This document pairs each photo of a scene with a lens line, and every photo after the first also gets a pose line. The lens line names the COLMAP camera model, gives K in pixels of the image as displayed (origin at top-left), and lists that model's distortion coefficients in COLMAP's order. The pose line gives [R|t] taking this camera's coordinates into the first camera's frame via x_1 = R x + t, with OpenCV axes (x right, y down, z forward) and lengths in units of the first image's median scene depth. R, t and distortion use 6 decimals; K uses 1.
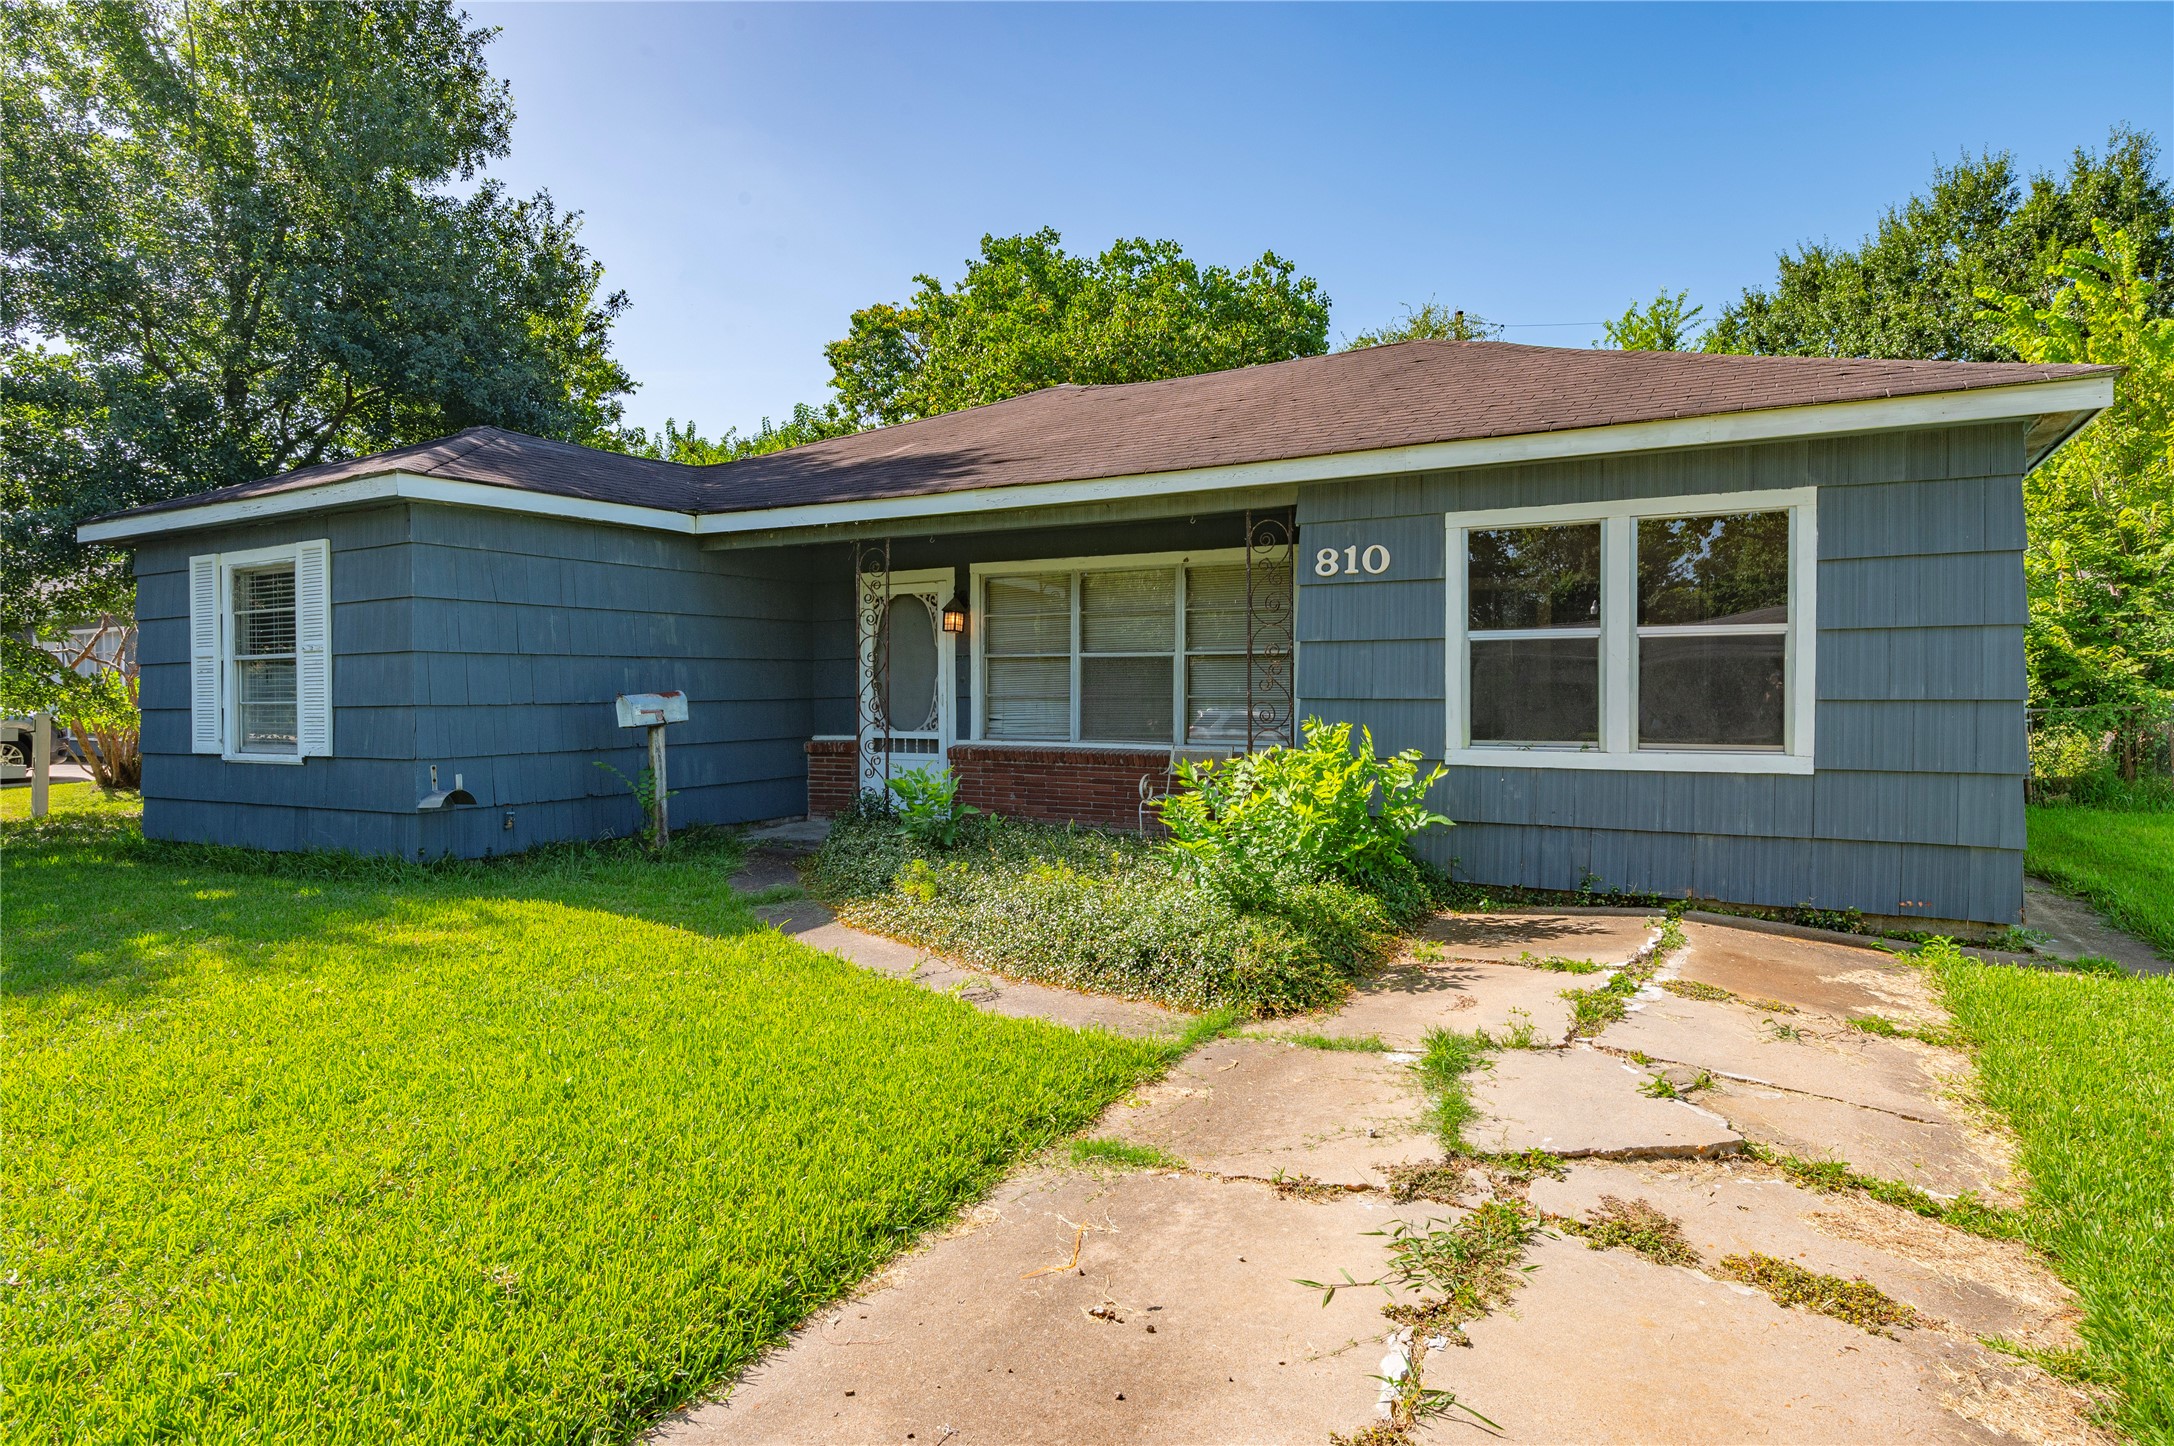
lens RADIAL K [[1187.3, 0, 1102.4], [0, 1187.3, 730.2], [0, 0, 1]] dist [-0.000218, -0.004568]
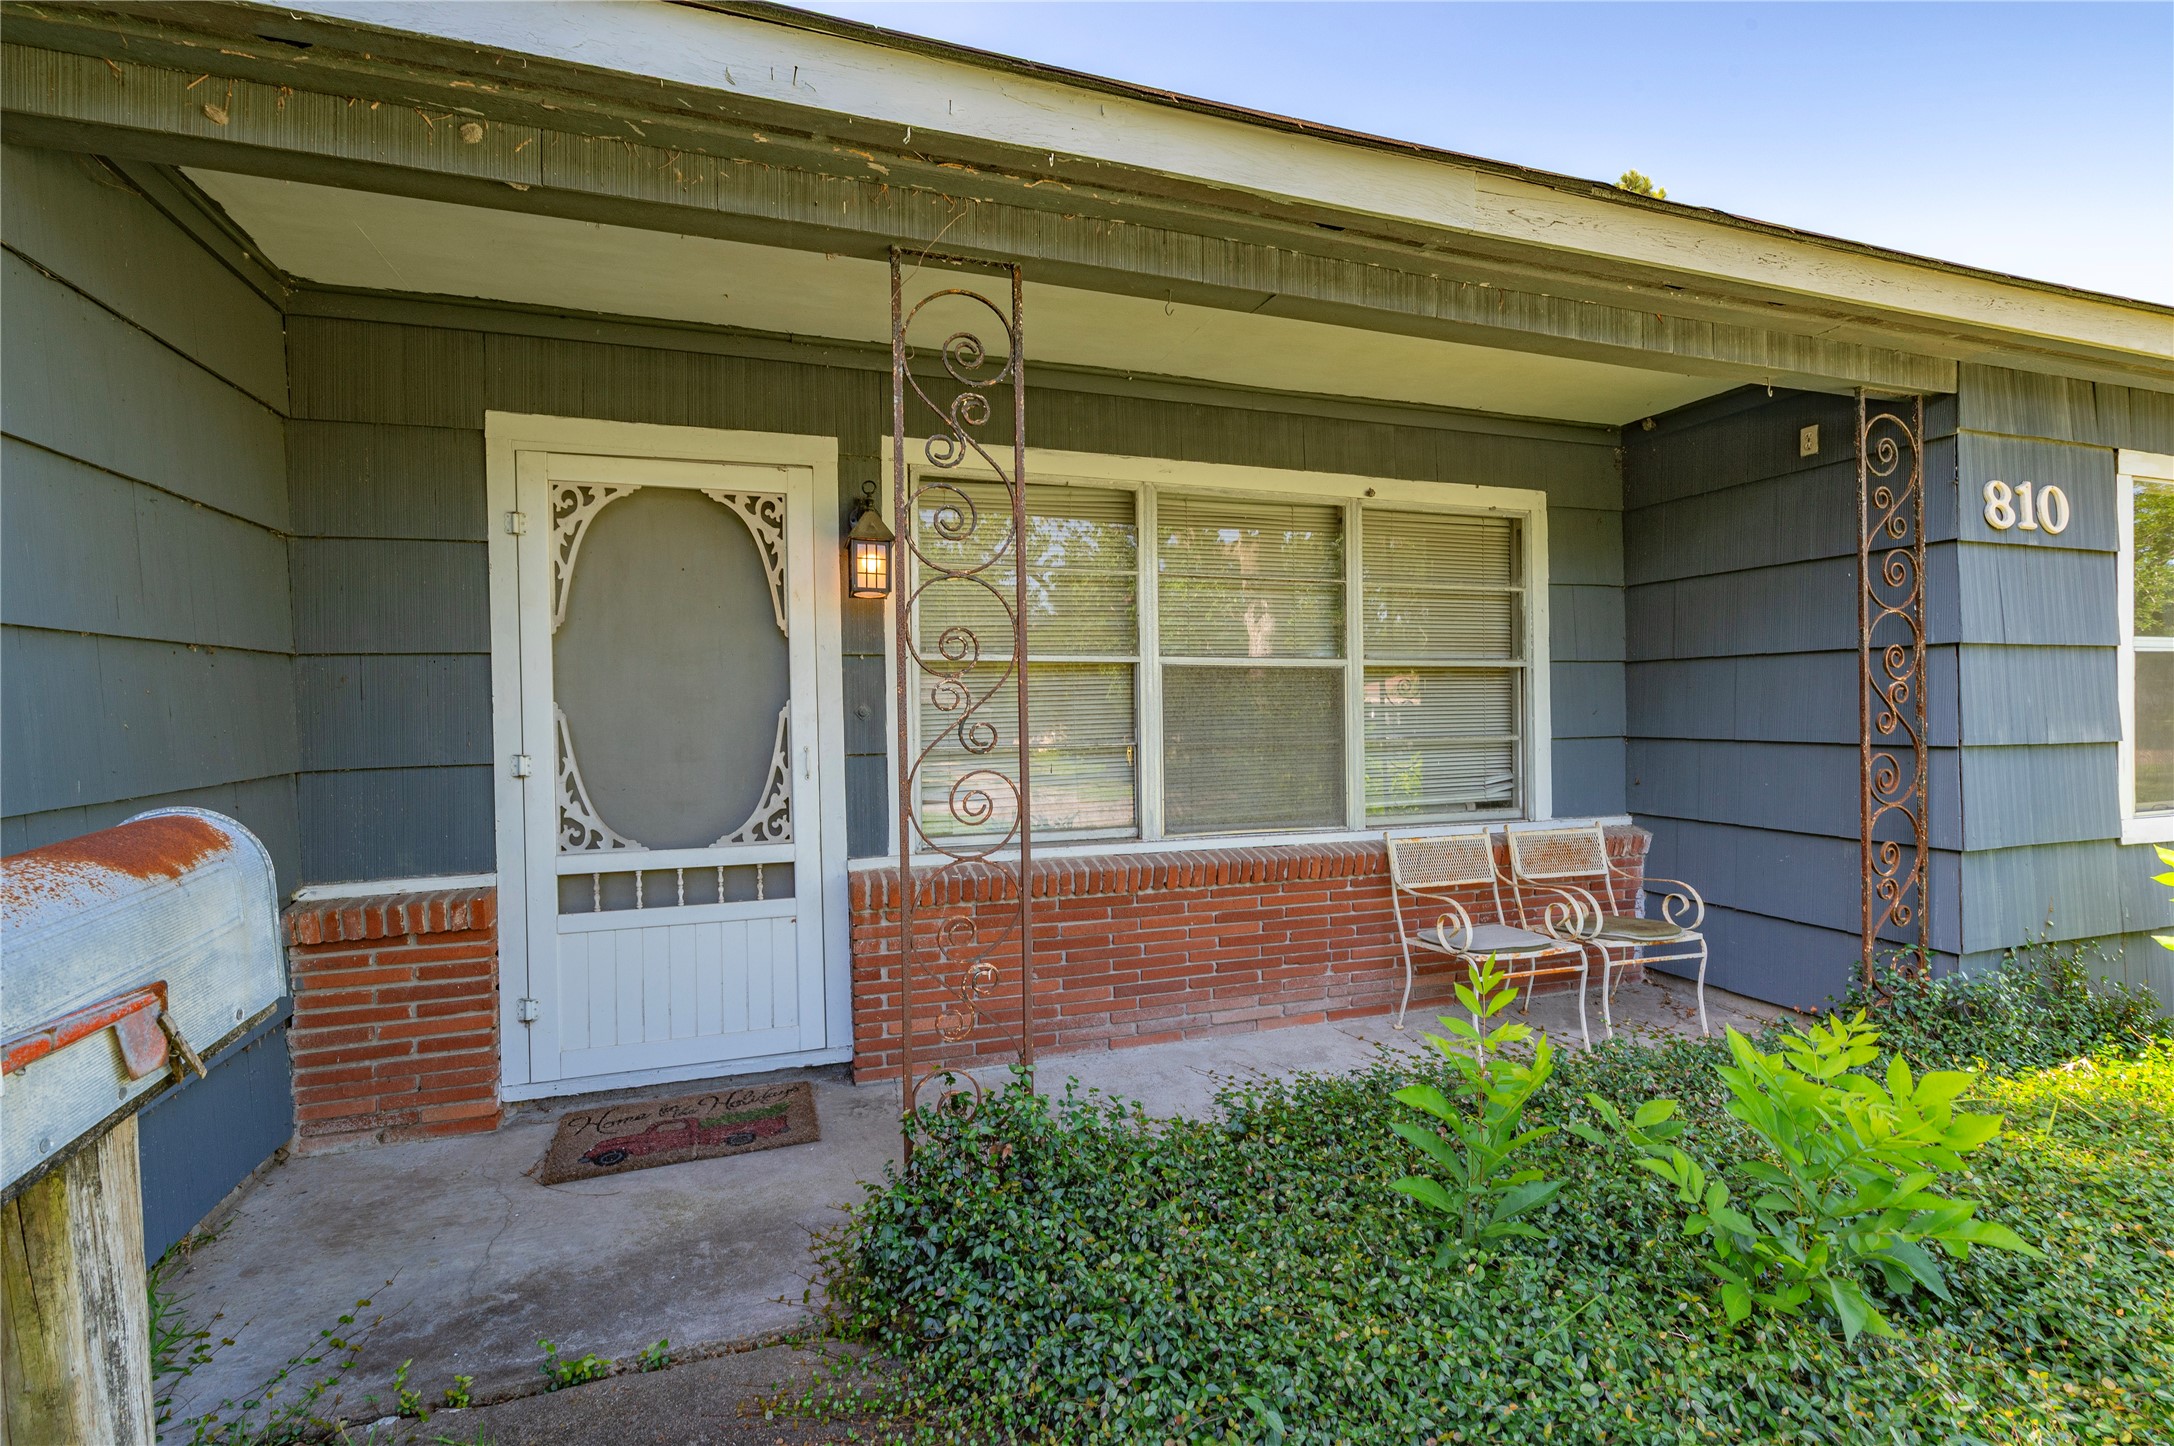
lens RADIAL K [[972.6, 0, 1089.7], [0, 972.6, 713.0], [0, 0, 1]] dist [-0.003584, 0.000954]
pose [[0.676690, -0.009548, 0.736207, -0.352153], [0.031500, 0.999376, -0.015991, -0.038489], [-0.735594, 0.034011, 0.676568, 0.800257]]
